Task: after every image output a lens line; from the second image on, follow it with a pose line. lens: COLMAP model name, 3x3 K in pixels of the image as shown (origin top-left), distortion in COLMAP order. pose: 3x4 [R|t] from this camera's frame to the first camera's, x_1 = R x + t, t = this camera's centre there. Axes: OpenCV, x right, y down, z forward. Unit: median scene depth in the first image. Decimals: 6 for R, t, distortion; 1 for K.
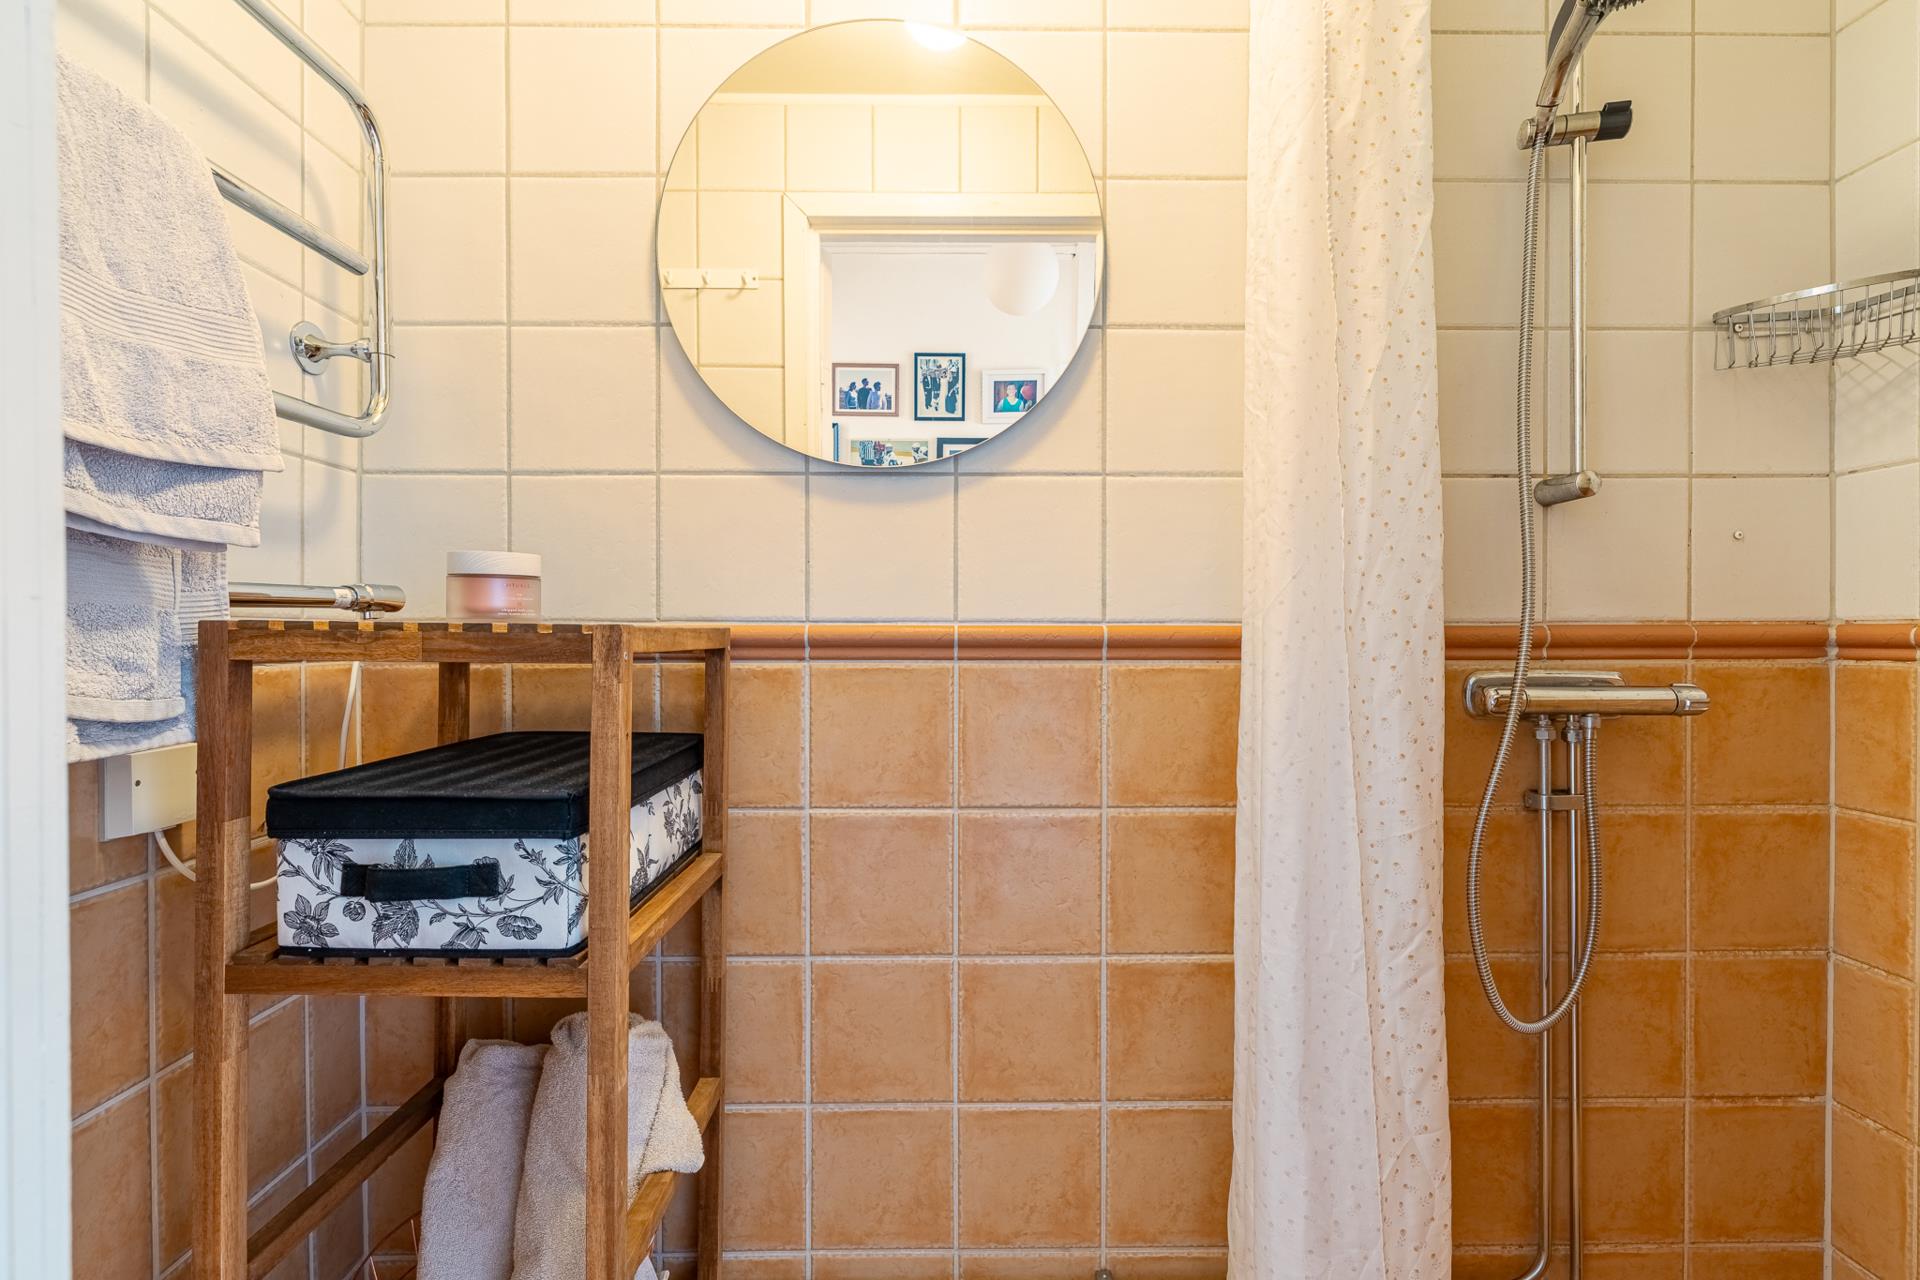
lens RADIAL K [[827.8, 0, 962.8], [0, 827.8, 639.8], [0, 0, 1]] dist [-0.003202, 0.001392]
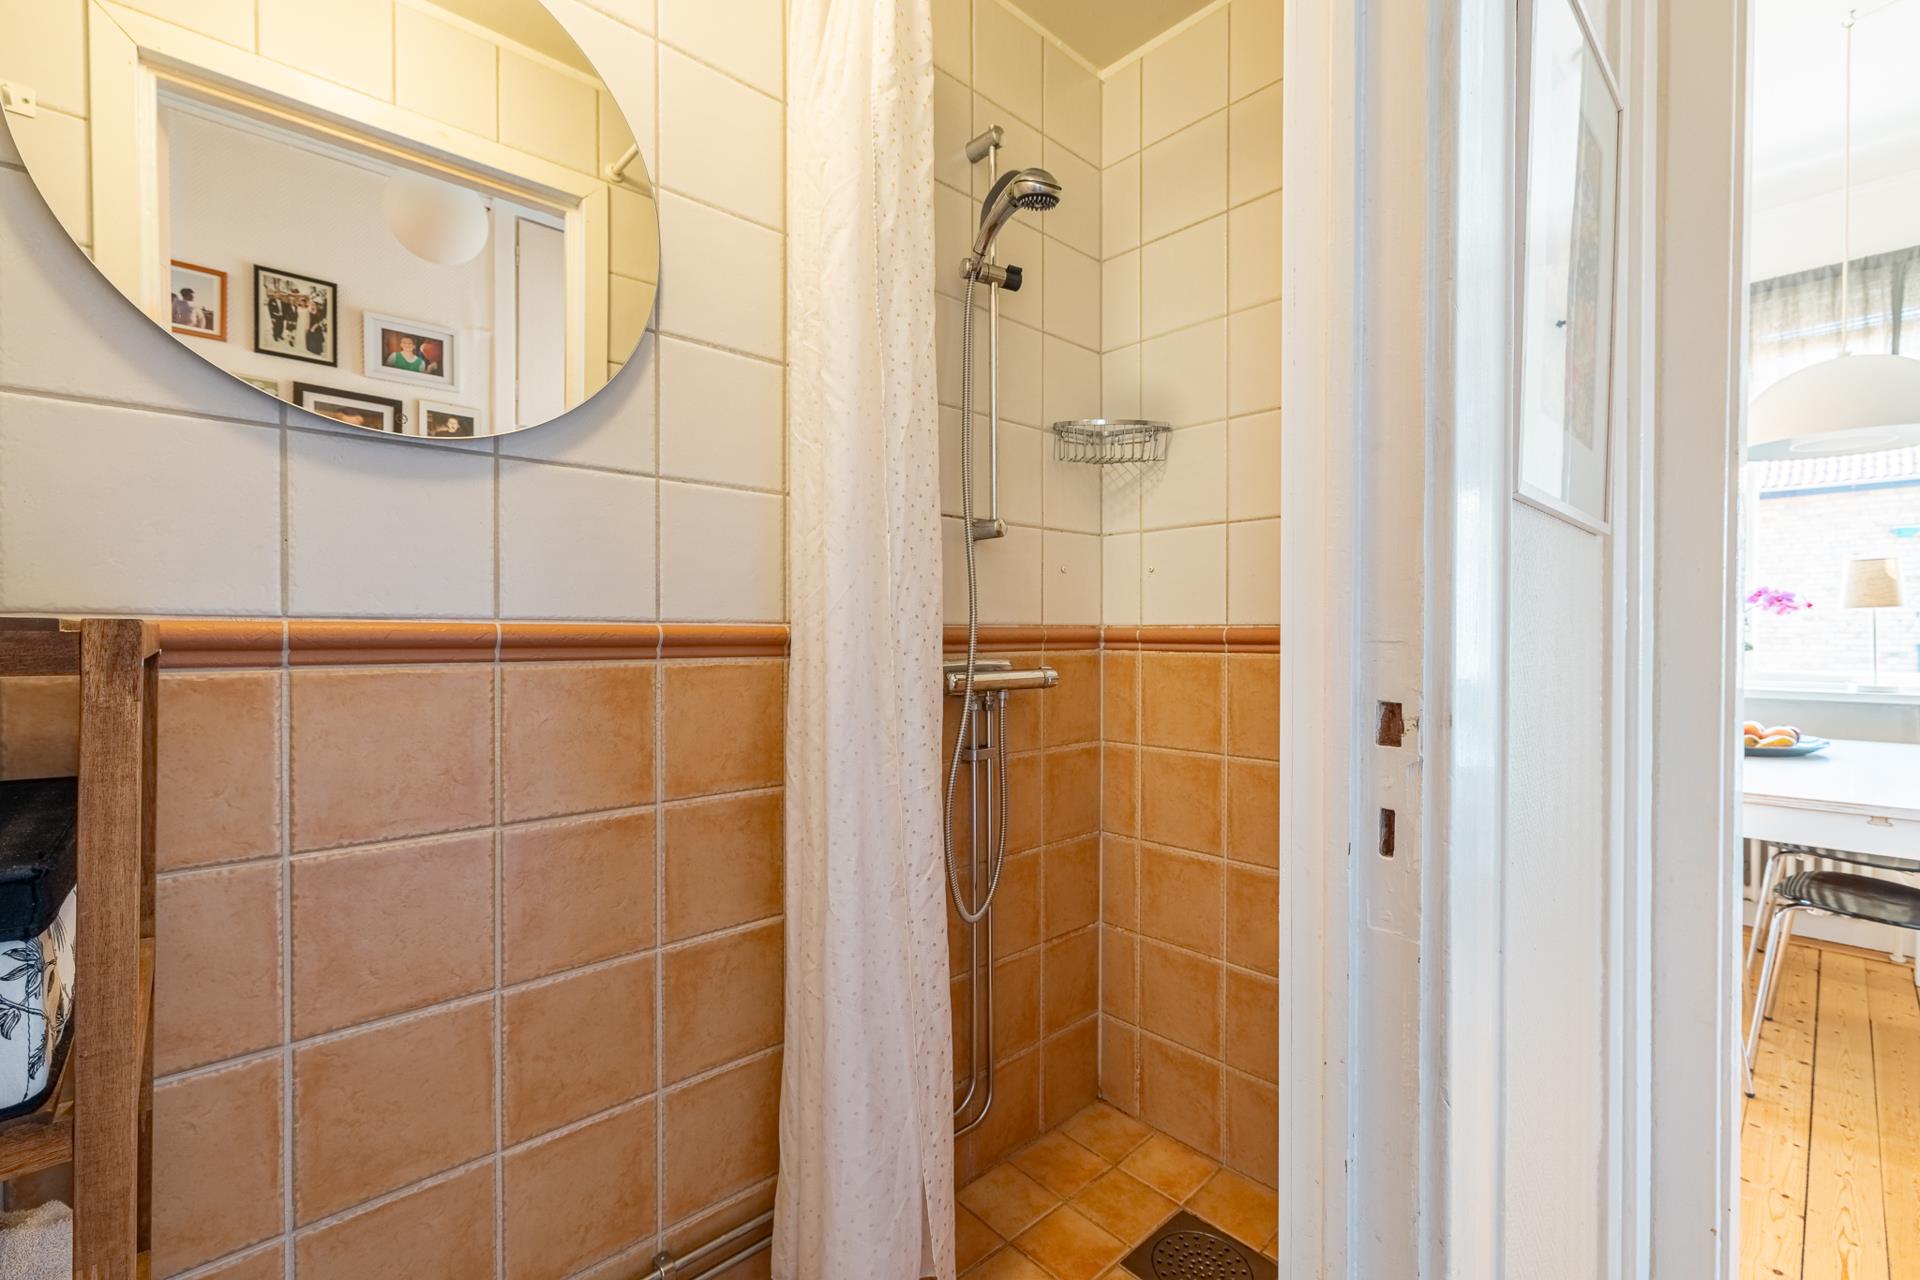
lens RADIAL K [[827.8, 0, 951.1], [0, 827.8, 642.4], [0, 0, 1]] dist [-0.003202, 0.001392]
pose [[0.740393, -0.005839, 0.672149, -0.248952], [0.002629, 0.999980, 0.005790, -0.000677], [-0.672169, -0.002520, 0.740393, 0.000501]]
